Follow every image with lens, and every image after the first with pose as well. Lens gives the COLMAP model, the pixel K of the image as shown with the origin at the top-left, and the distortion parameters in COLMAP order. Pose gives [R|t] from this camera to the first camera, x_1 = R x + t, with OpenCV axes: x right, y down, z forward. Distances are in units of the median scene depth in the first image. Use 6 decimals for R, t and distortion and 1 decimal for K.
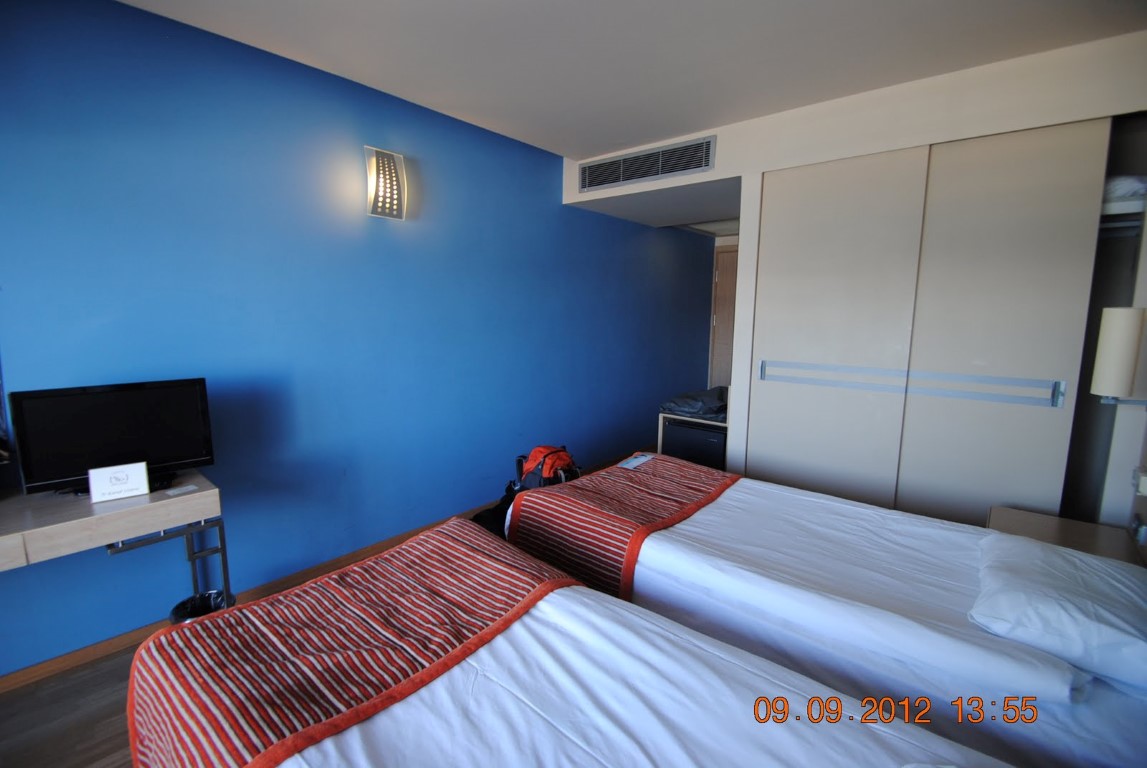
lens RADIAL K [[502.0, 0, 568.1], [0, 502.0, 381.7], [0, 0, 1]] dist [0.010255, -0.014364]
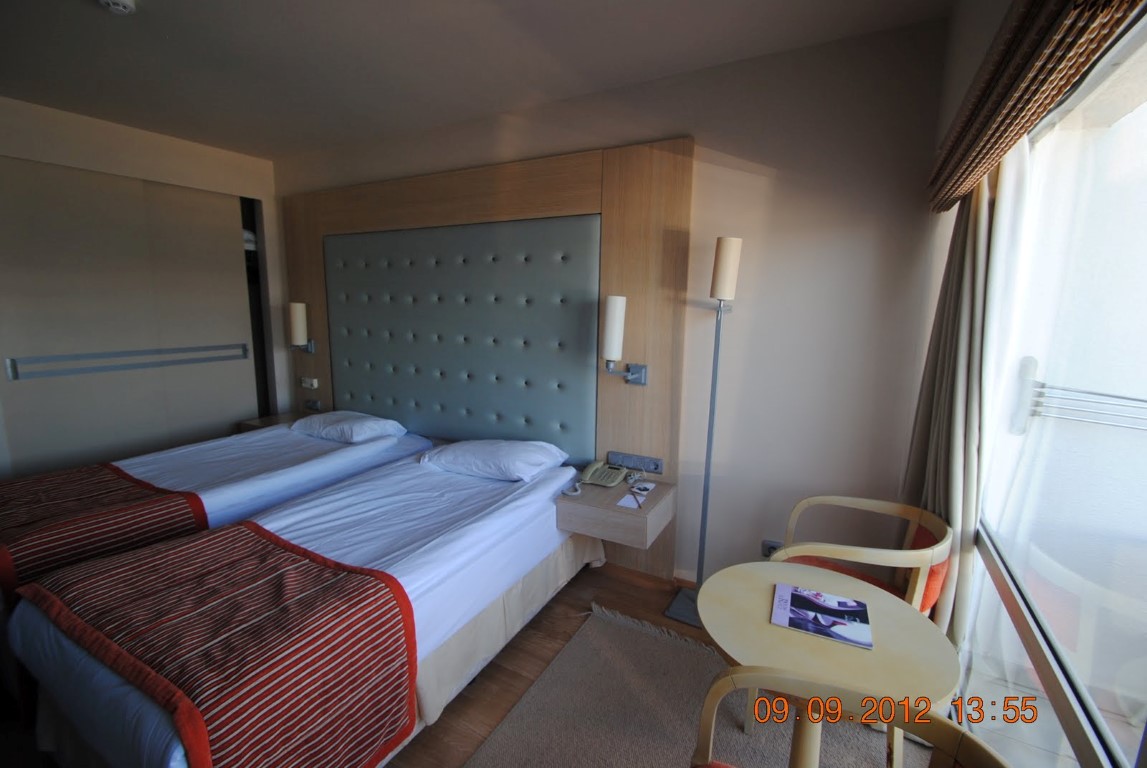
lens RADIAL K [[502.0, 0, 573.3], [0, 502.0, 384.2], [0, 0, 1]] dist [0.010255, -0.014364]
pose [[-0.225849, -0.169922, 0.959228, -0.925421], [0.117796, 0.972681, 0.200041, -0.073429], [-0.967014, 0.158172, -0.199663, 0.243286]]
